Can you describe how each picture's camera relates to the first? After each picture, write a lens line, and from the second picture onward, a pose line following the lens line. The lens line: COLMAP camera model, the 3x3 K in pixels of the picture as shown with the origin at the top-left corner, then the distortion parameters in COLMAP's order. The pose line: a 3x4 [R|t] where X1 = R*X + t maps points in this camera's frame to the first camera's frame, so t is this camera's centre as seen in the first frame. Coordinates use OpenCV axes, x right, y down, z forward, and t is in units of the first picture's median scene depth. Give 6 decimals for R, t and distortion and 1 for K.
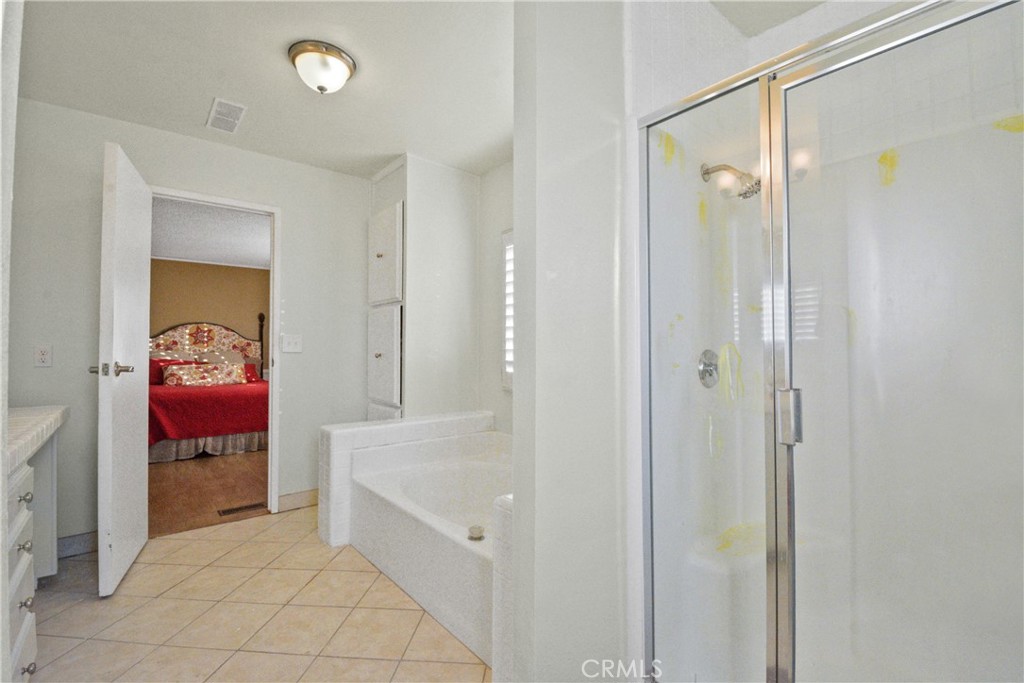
lens RADIAL K [[466.5, 0, 517.2], [0, 466.5, 346.0], [0, 0, 1]] dist [-0.002651, -0.000132]
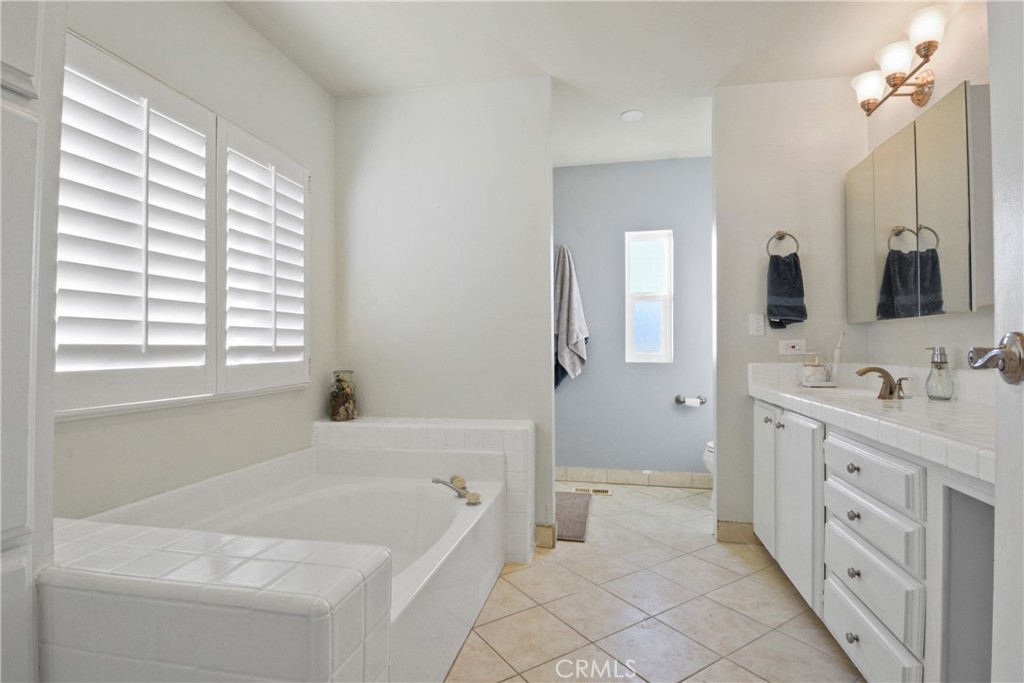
lens RADIAL K [[492.1, 0, 513.8], [0, 492.1, 343.5], [0, 0, 1]] dist [-0.000197, -0.000020]
pose [[-0.621233, 0.007001, 0.783595, -0.573956], [-0.012130, 0.999754, -0.018549, 0.031449], [-0.783532, -0.021028, -0.620995, 0.899676]]
